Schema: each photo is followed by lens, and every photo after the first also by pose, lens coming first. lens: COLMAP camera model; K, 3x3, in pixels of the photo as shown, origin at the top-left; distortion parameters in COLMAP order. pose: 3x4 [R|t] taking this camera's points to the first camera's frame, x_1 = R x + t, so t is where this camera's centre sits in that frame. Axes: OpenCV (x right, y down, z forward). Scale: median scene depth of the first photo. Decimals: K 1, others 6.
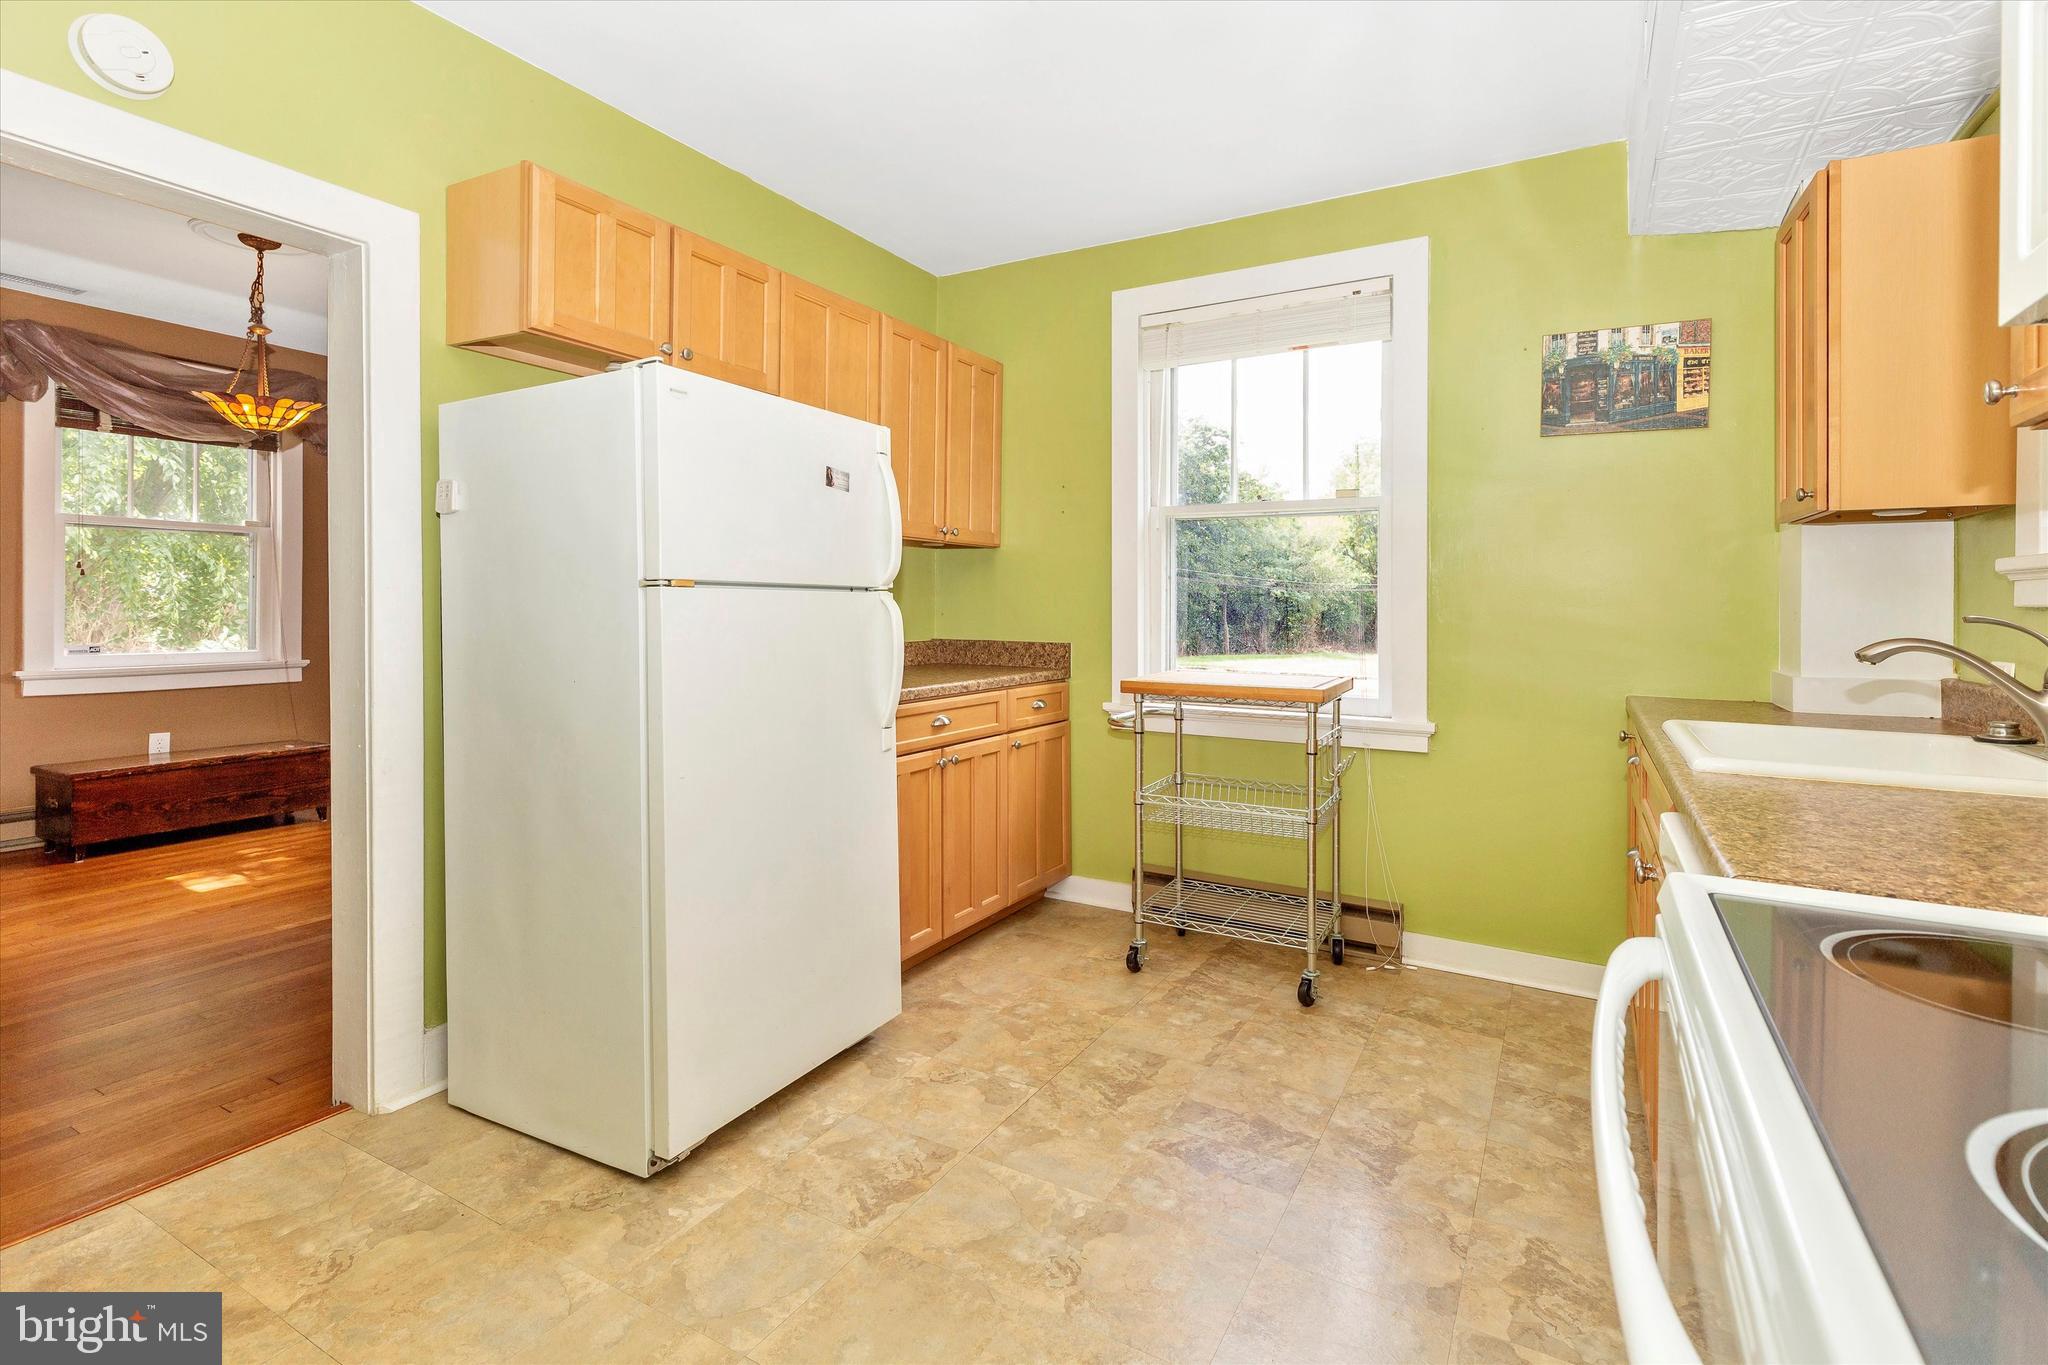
lens RADIAL K [[924.8, 0, 1021.5], [0, 924.8, 598.8], [0, 0, 1]] dist [0.006242, -0.001794]
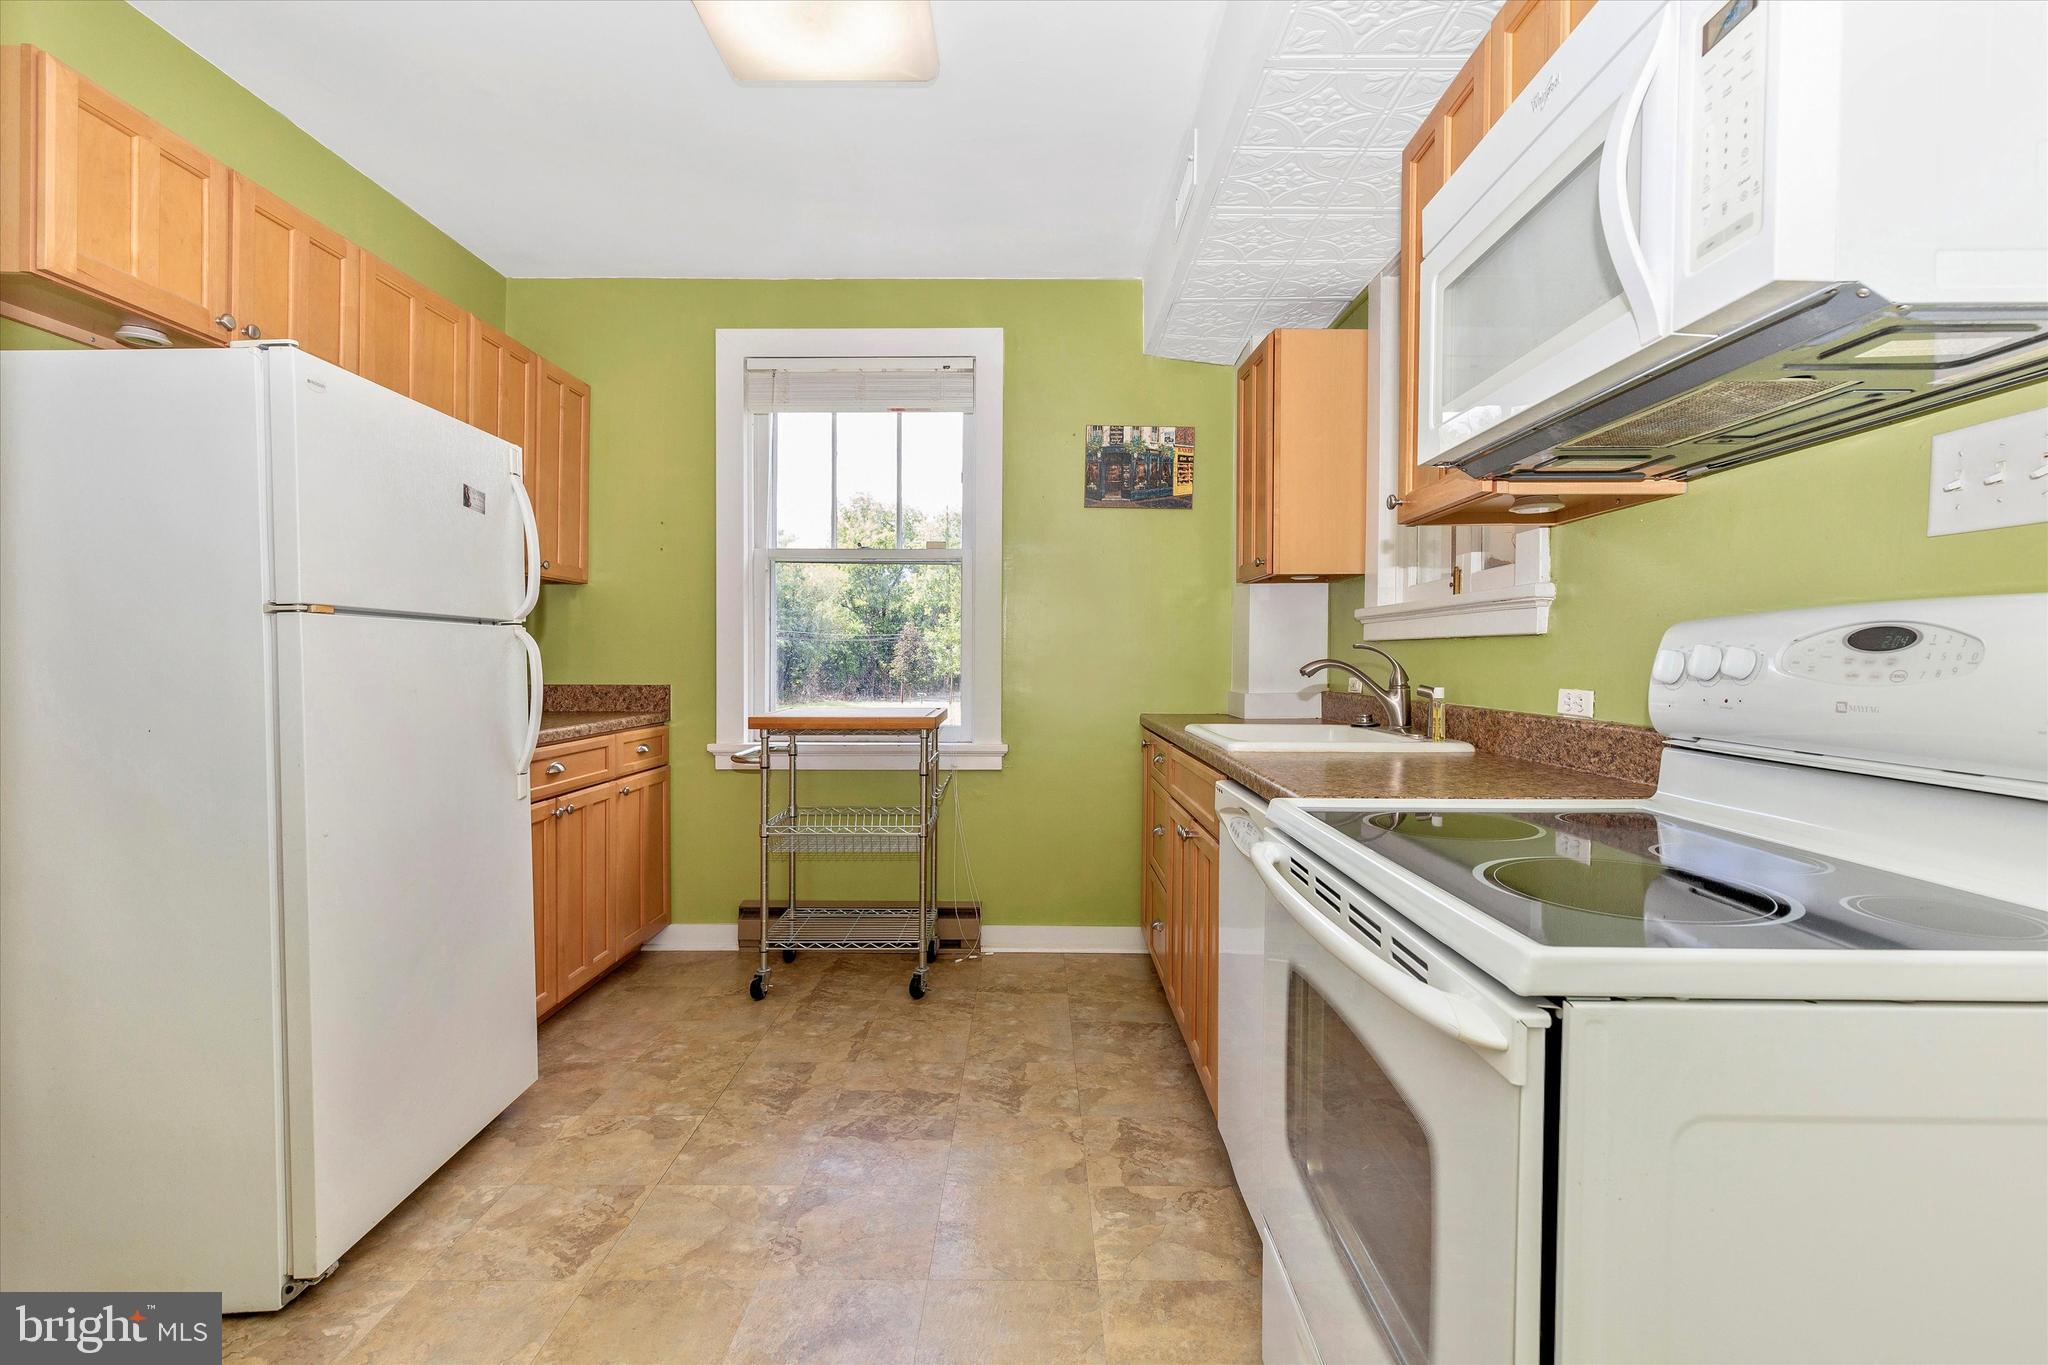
lens RADIAL K [[942.0, 0, 1022.6], [0, 942.0, 667.9], [0, 0, 1]] dist [0.011918, -0.004324]
pose [[0.865922, -0.014301, 0.499975, -0.169371], [0.004605, 0.999777, 0.020620, 0.015599], [-0.500158, -0.015553, 0.865794, -0.058706]]
